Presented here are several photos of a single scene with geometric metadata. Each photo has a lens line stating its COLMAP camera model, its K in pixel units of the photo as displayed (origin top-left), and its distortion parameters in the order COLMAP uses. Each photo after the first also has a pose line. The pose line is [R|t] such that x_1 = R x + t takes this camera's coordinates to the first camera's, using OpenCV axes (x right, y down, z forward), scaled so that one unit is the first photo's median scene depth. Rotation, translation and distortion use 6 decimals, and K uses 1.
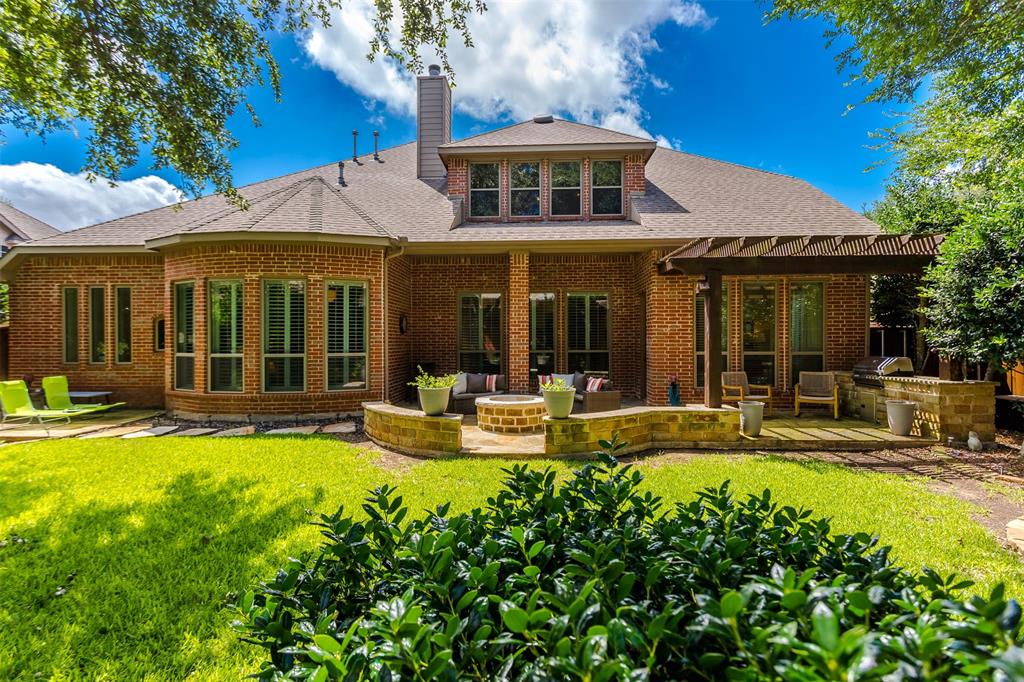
lens RADIAL K [[493.1, 0, 511.3], [0, 493.1, 342.7], [0, 0, 1]] dist [0.003822, -0.000962]
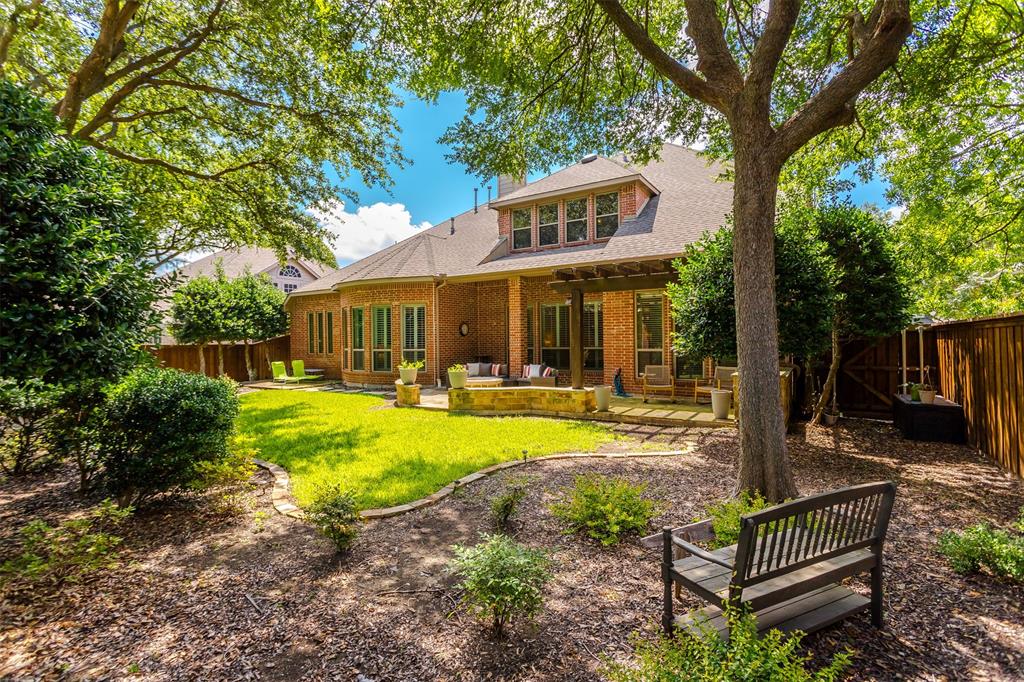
lens RADIAL K [[493.1, 0, 513.3], [0, 493.1, 339.1], [0, 0, 1]] dist [0.003822, -0.000962]
pose [[0.858645, -0.006883, -0.512525, 0.773368], [0.006126, 0.999976, -0.003166, -0.003716], [0.512535, -0.000421, 0.858666, -0.222864]]
